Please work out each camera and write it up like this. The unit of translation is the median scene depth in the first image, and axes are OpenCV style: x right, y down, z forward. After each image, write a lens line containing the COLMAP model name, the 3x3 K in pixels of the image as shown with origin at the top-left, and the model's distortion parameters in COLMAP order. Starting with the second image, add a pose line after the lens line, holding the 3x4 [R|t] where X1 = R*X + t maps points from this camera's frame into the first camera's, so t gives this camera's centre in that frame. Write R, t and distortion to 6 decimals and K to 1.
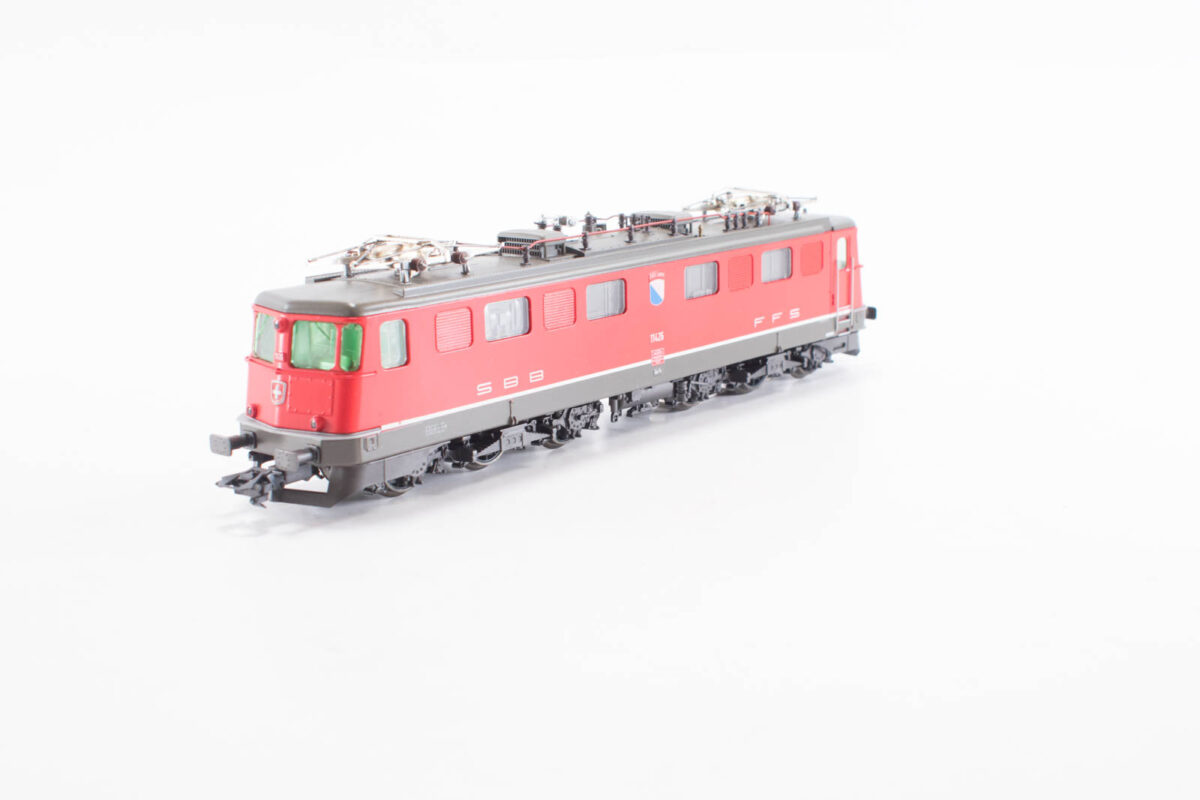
lens RADIAL K [[1875.8, 0, 600.0], [0, 1875.8, 400.0], [0, 0, 1]] dist [-0.017351, -0.016943]
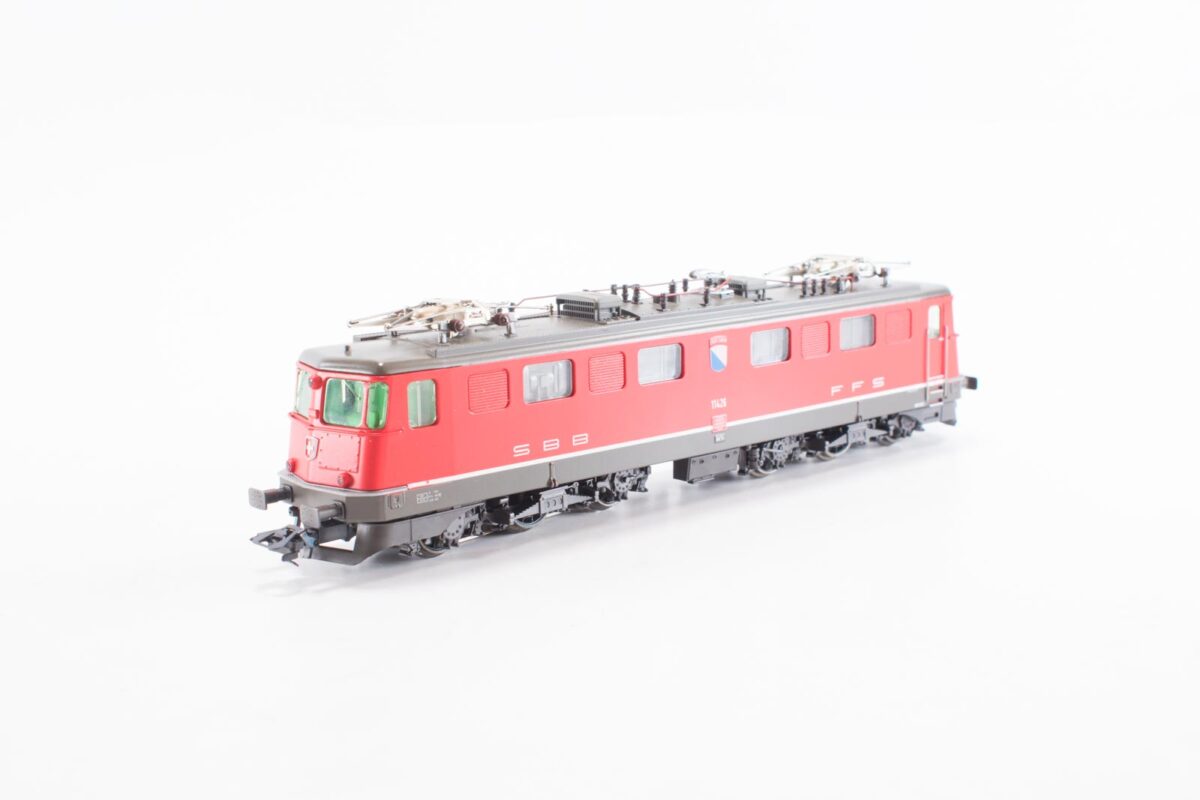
lens RADIAL K [[1875.8, 0, 600.0], [0, 1875.8, 400.0], [0, 0, 1]] dist [-0.017351, -0.016943]
pose [[0.988779, 0.024077, -0.147431, 0.114945], [-0.028862, 0.999121, -0.030403, -0.003292], [0.146570, 0.034317, 0.988605, 0.013365]]
